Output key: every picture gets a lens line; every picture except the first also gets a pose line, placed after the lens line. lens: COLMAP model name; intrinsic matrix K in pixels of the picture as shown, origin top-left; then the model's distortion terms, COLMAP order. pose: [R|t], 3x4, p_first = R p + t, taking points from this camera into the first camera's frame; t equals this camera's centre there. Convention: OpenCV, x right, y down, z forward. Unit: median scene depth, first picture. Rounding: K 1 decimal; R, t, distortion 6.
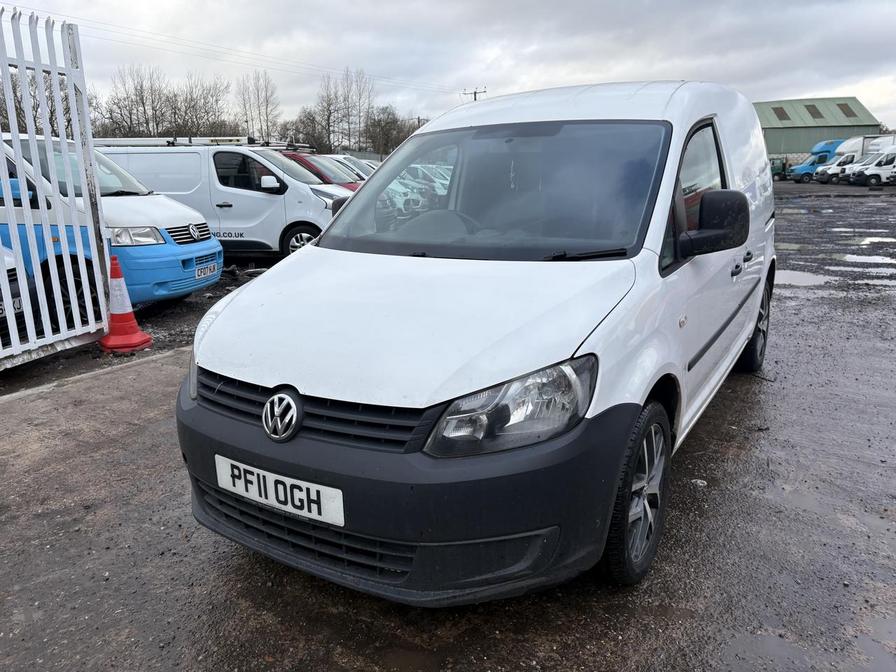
lens RADIAL K [[694.3, 0, 532.3], [0, 694.3, 336.5], [0, 0, 1]] dist [0.032089, -0.004042]
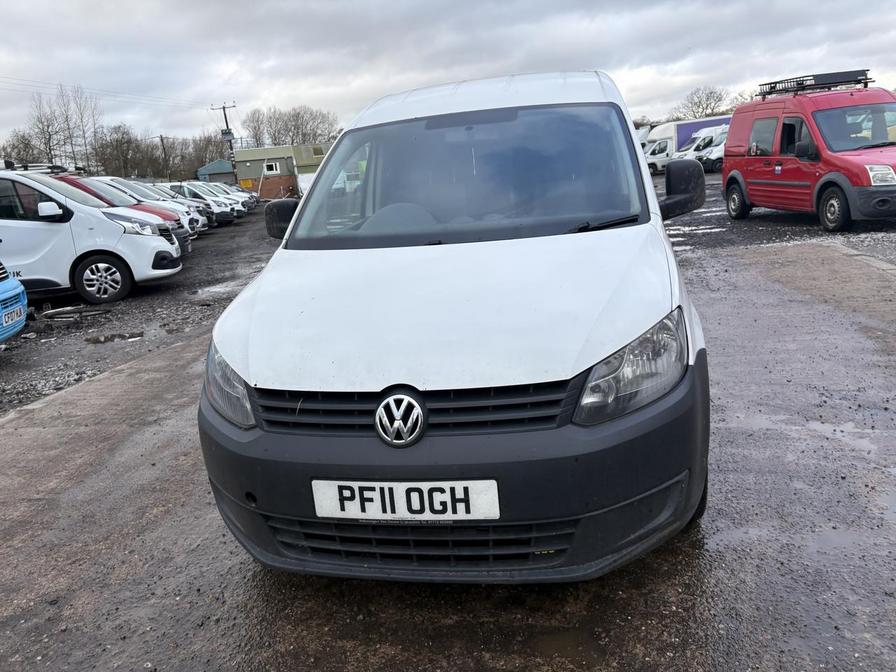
lens RADIAL K [[677.2, 0, 446.5], [0, 677.2, 320.4], [0, 0, 1]] dist [0.030560, -0.010202]
pose [[0.929213, -0.137024, 0.343202, -0.571861], [0.152053, 0.988224, -0.017131, 0.009522], [-0.336813, 0.068103, 0.939105, 0.125759]]
